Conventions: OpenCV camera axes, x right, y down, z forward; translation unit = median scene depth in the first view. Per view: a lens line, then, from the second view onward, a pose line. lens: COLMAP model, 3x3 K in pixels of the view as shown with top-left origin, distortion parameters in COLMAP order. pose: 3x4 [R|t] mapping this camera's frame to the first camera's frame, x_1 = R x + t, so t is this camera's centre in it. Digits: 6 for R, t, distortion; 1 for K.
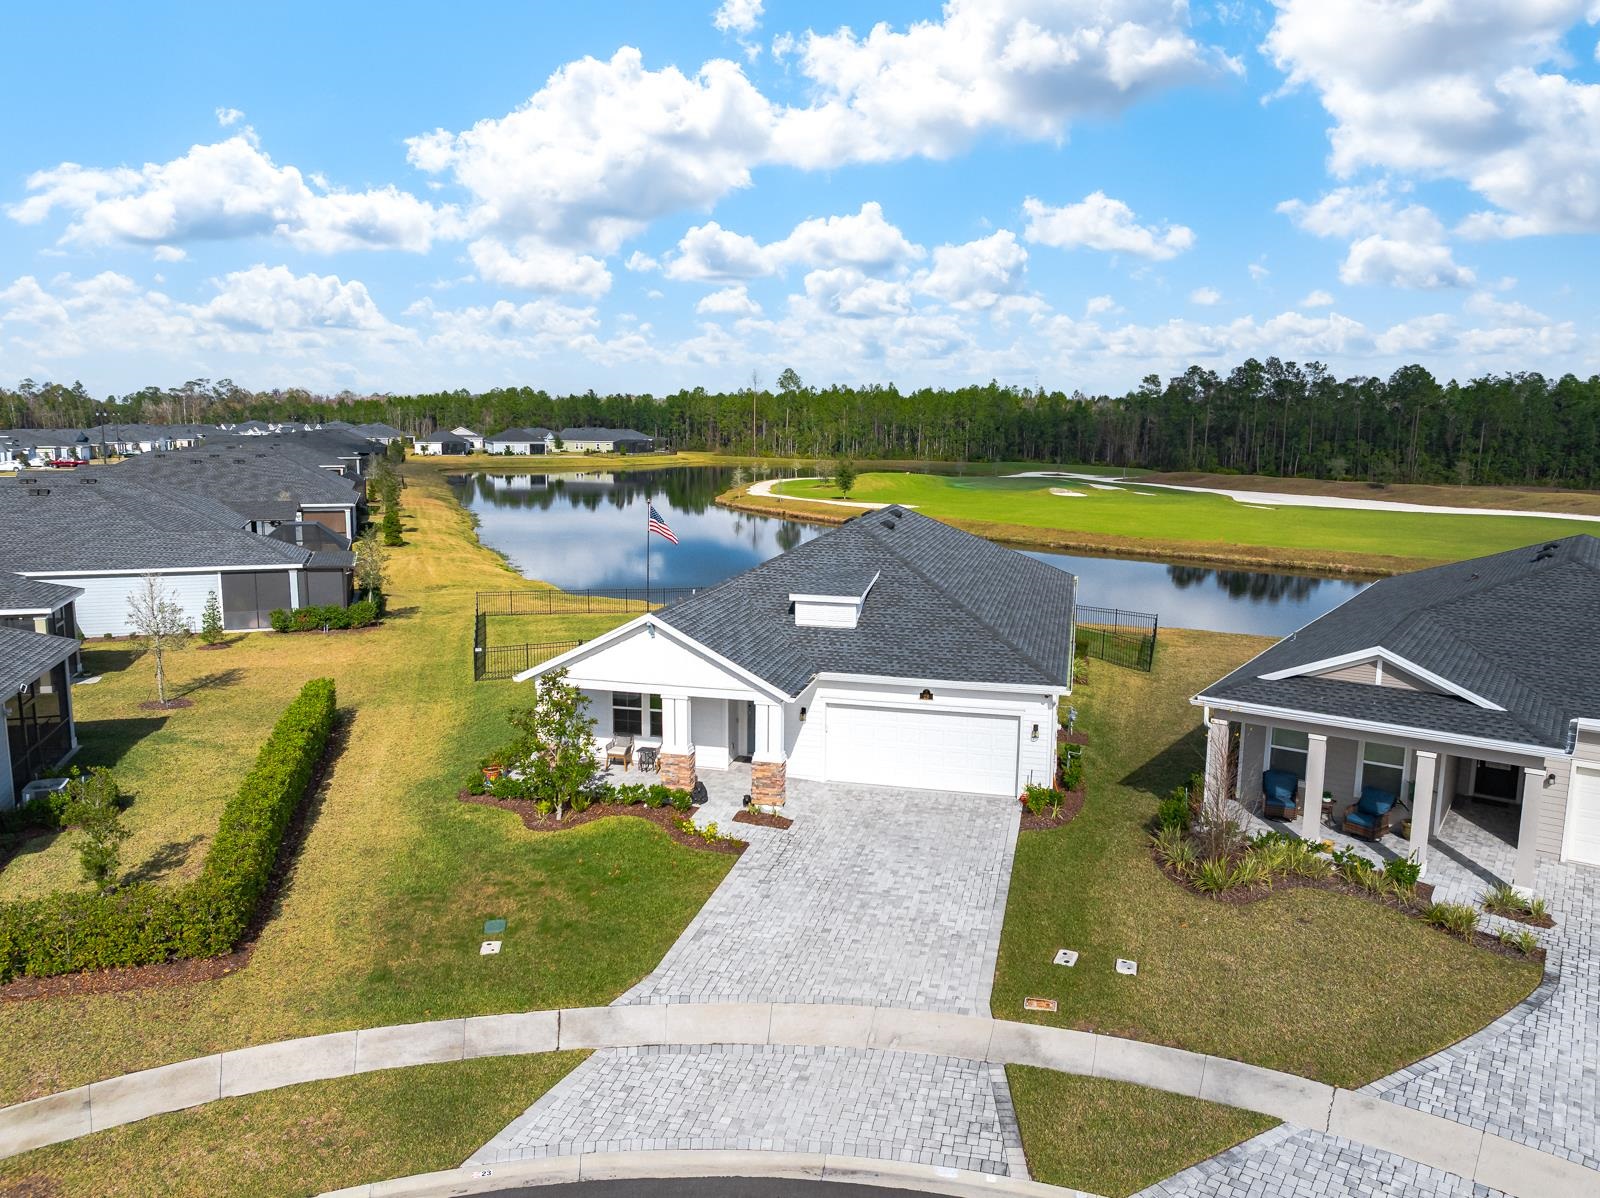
lens RADIAL K [[1123.2, 0, 804.9], [0, 1123.2, 594.8], [0, 0, 1]] dist [-0.034829, 0.023406]
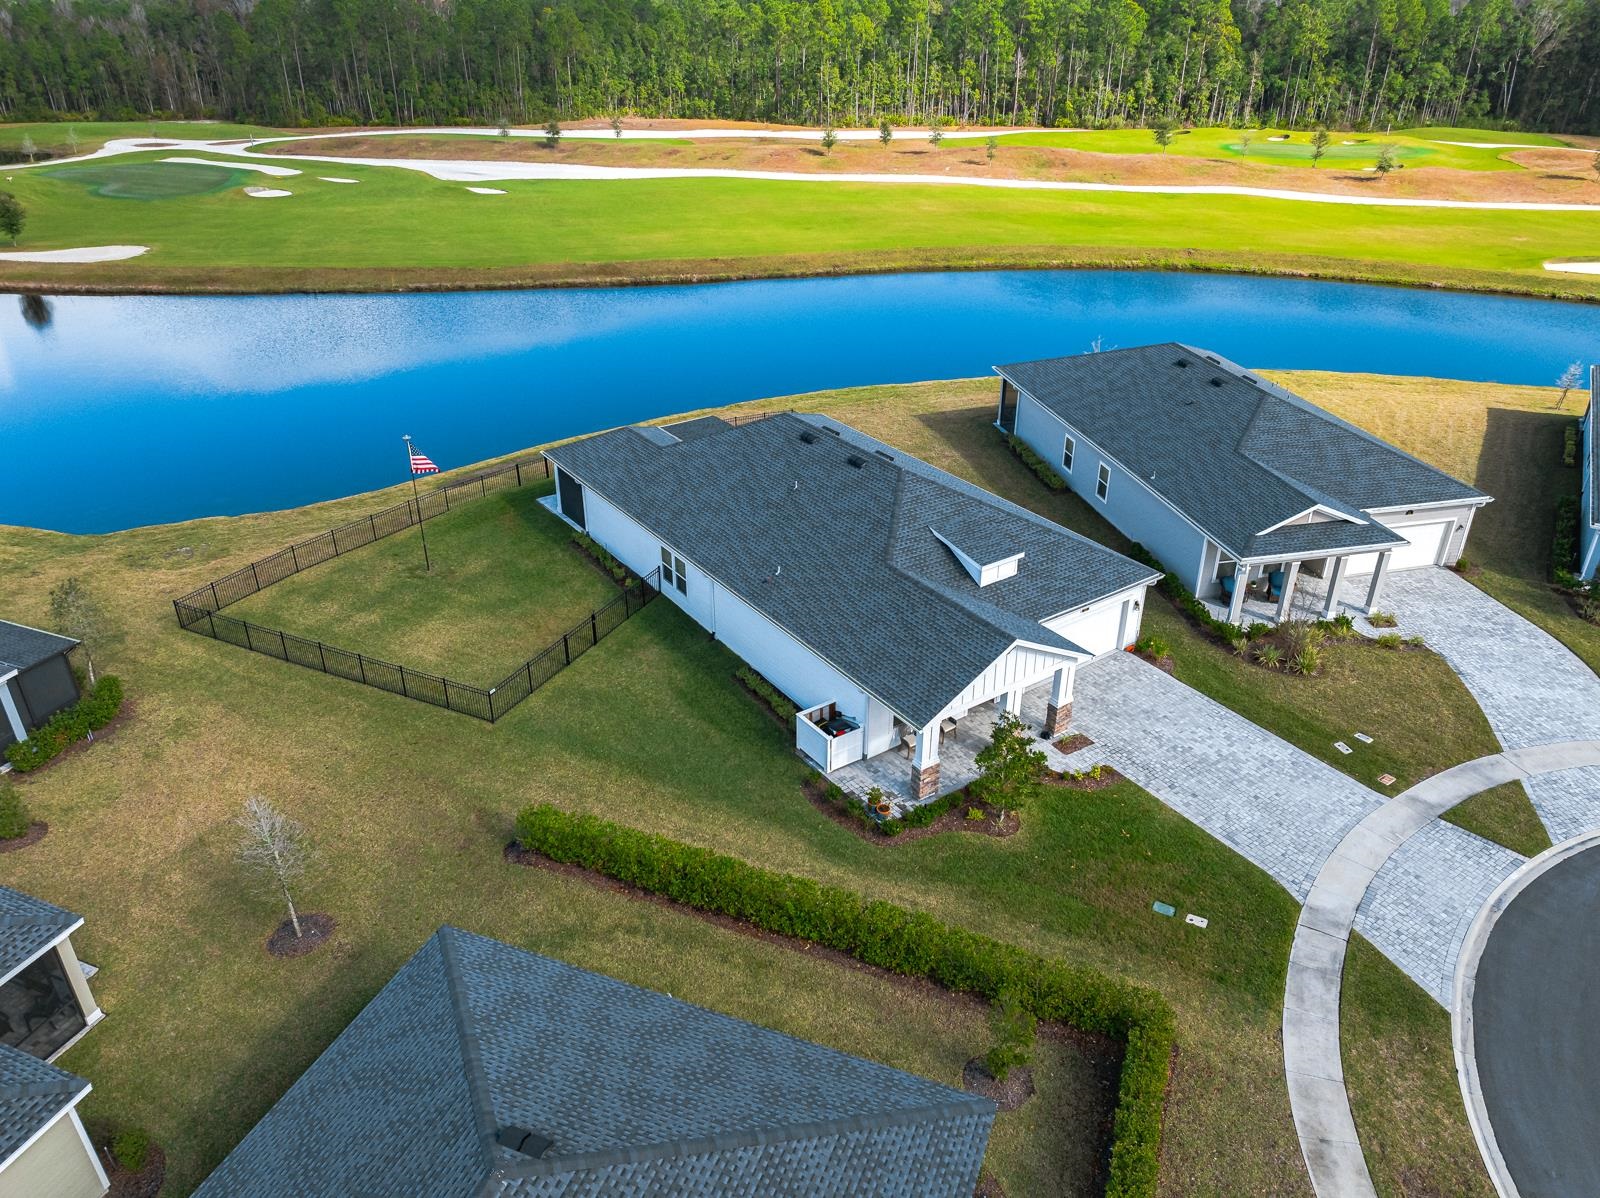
lens RADIAL K [[1123.2, 0, 804.9], [0, 1123.2, 594.8], [0, 0, 1]] dist [-0.034829, 0.023406]
pose [[0.657270, -0.362591, 0.660699, -1.099918], [0.118262, 0.915420, 0.384733, -0.533379], [-0.744318, -0.174738, 0.644559, 0.403365]]
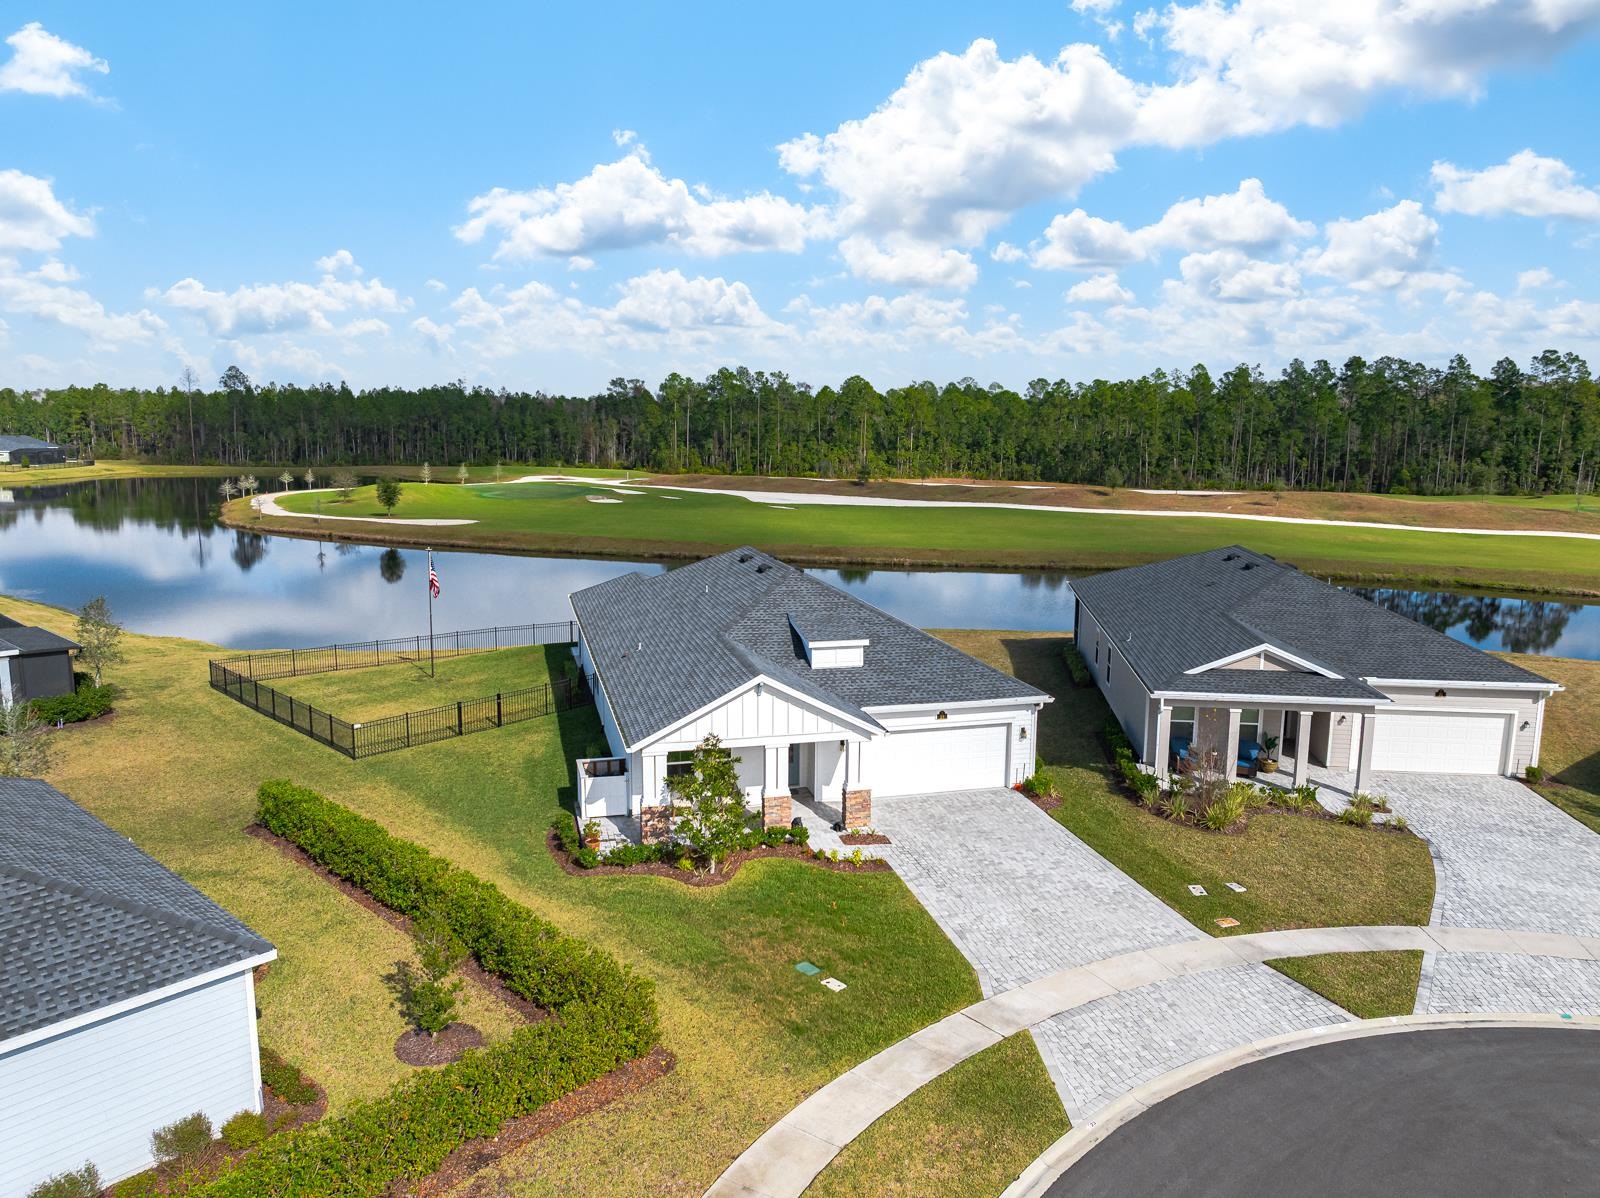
lens RADIAL K [[1123.2, 0, 804.9], [0, 1123.2, 594.8], [0, 0, 1]] dist [-0.034829, 0.023406]
pose [[0.875237, -0.075615, 0.477748, -0.641124], [0.072980, 0.997042, 0.024105, -0.087897], [-0.478158, 0.013768, 0.878166, -0.000649]]
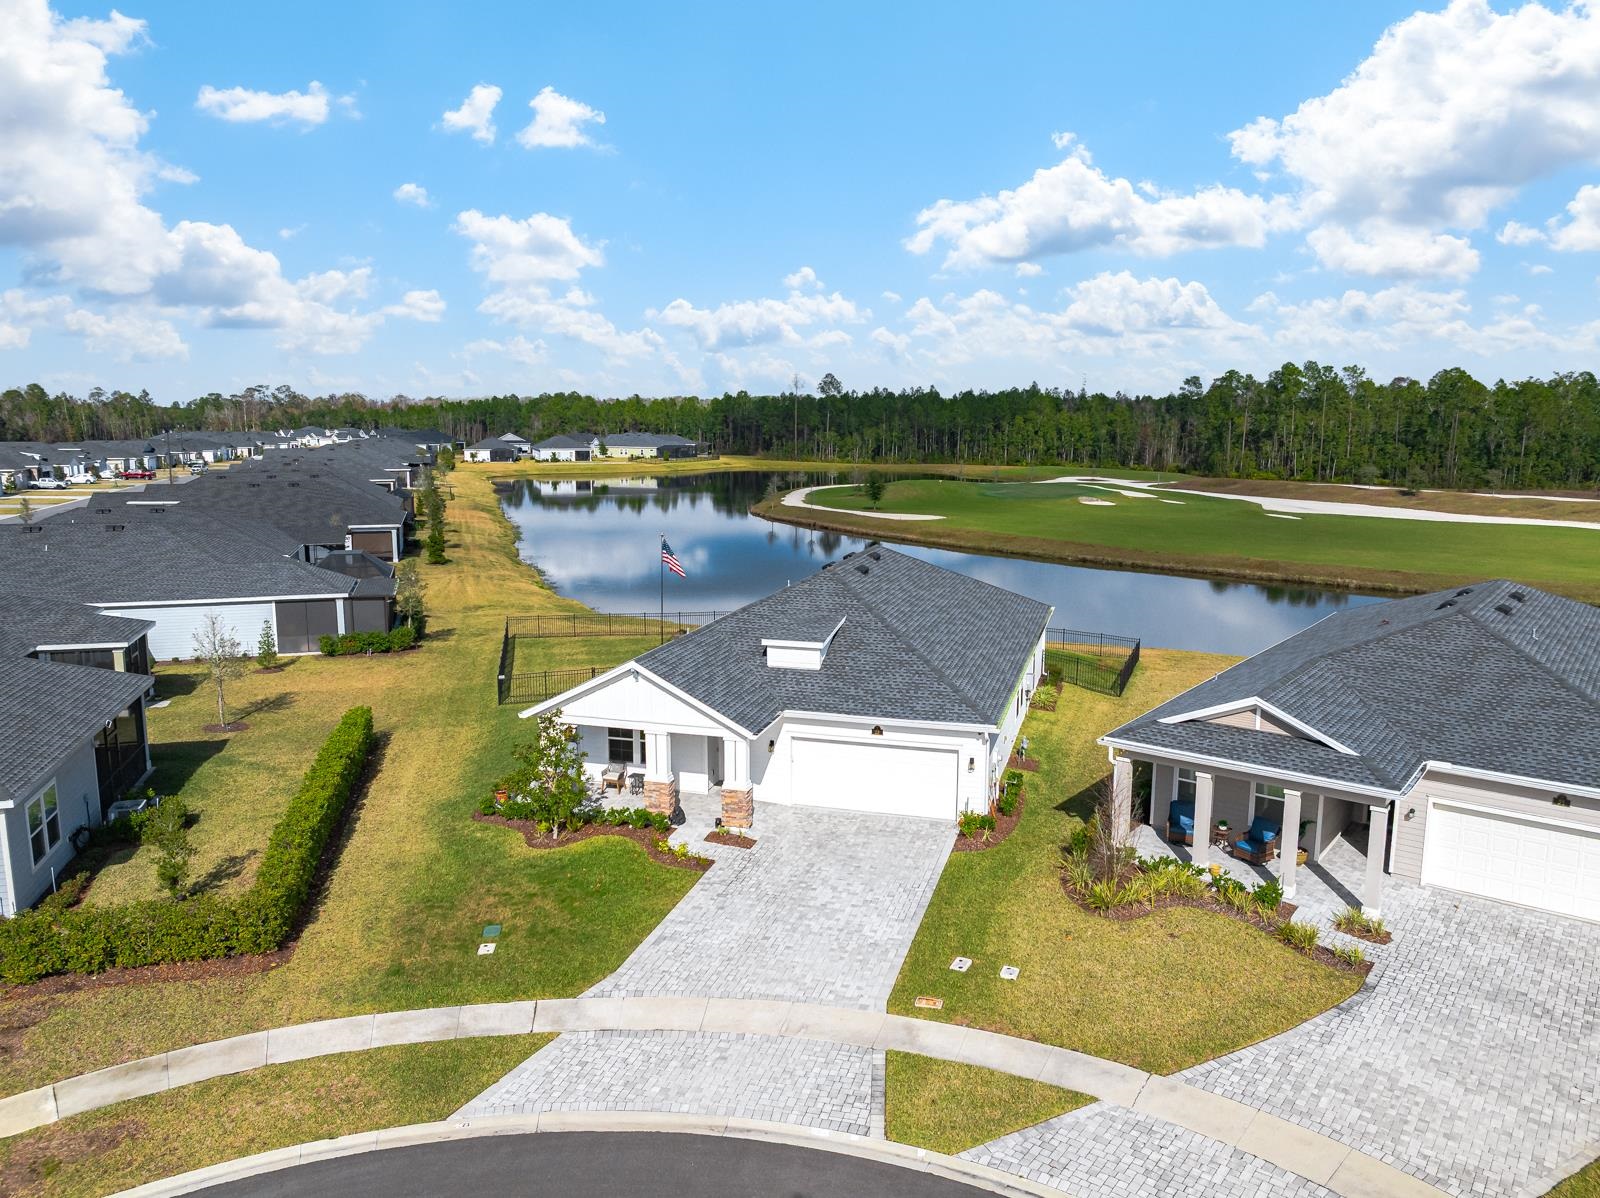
lens RADIAL K [[1123.2, 0, 804.9], [0, 1123.2, 594.8], [0, 0, 1]] dist [-0.034829, 0.023406]
pose [[0.999056, -0.000258, -0.043432, 0.090903], [0.000364, 0.999997, 0.002428, -0.055768], [0.043431, -0.002442, 0.999053, -0.153225]]
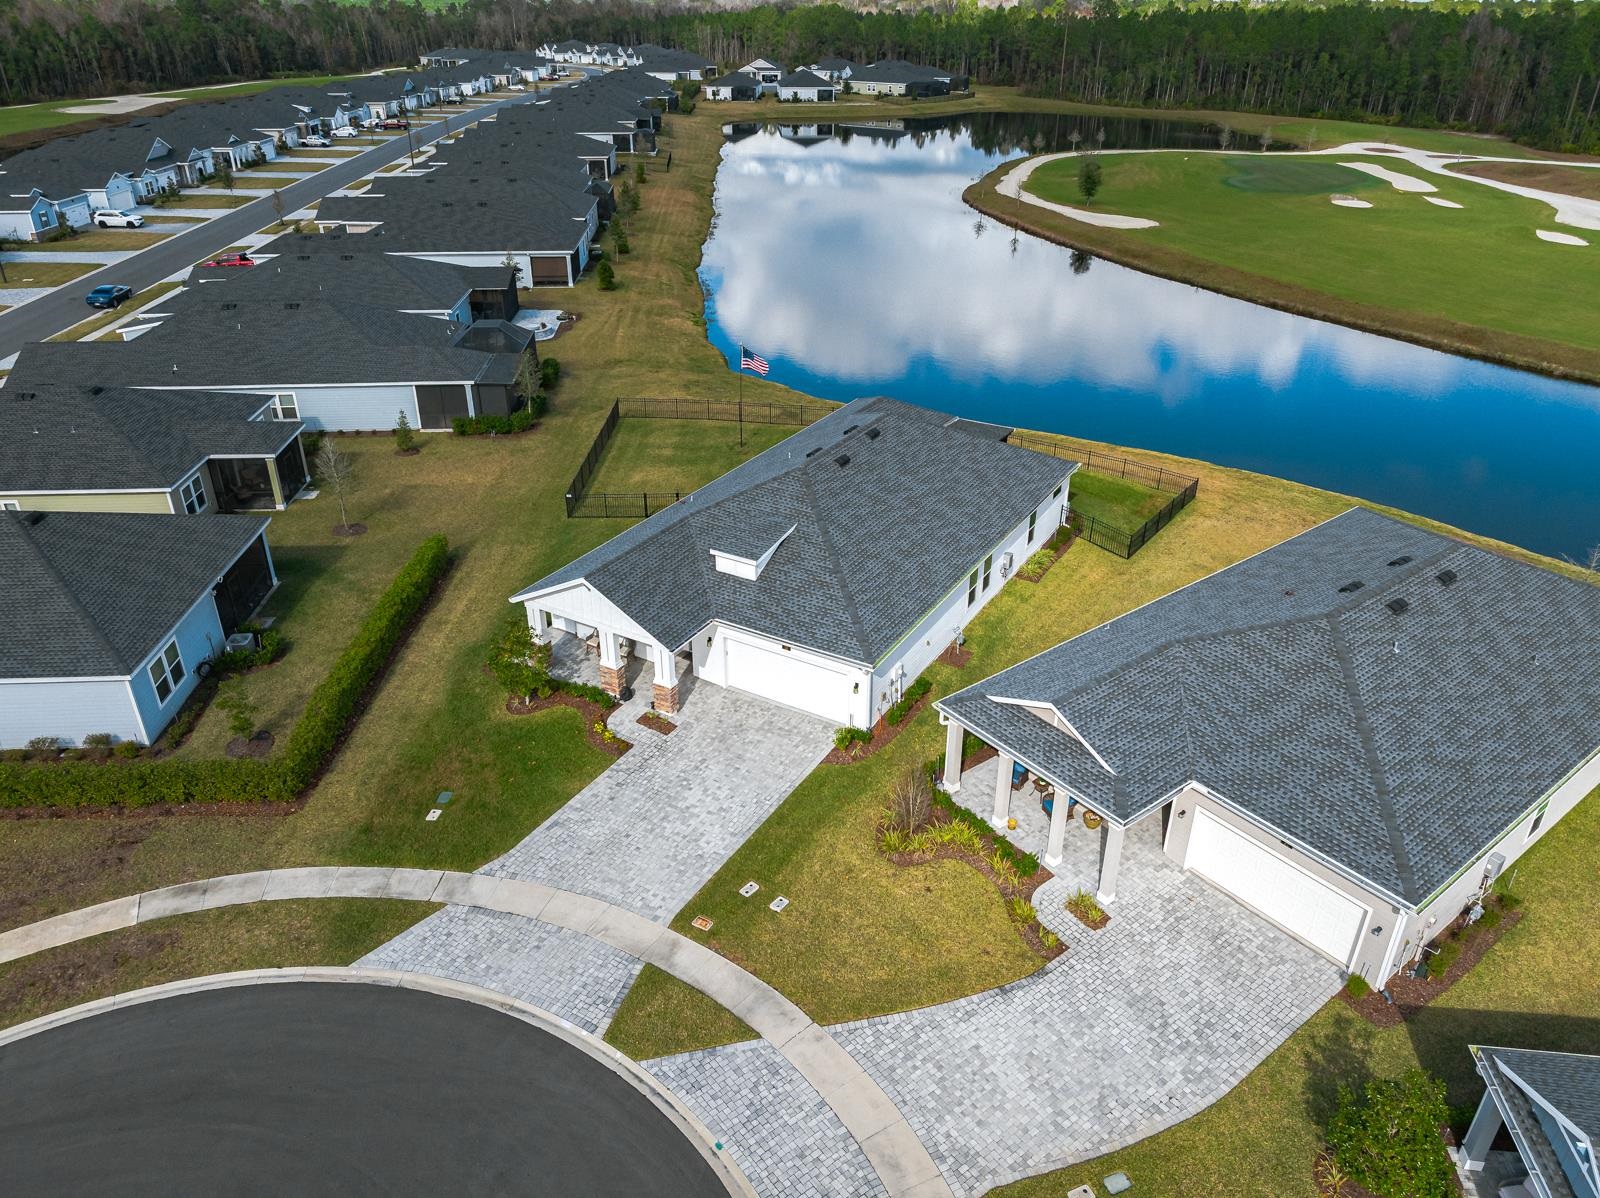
lens RADIAL K [[1118.0, 0, 804.6], [0, 1118.0, 598.9], [0, 0, 1]] dist [-0.032408, 0.022791]
pose [[0.958395, 0.128161, -0.255058, 0.500627], [-0.036339, 0.941049, 0.336312, -0.449925], [0.283124, -0.313051, 0.906554, -0.207813]]
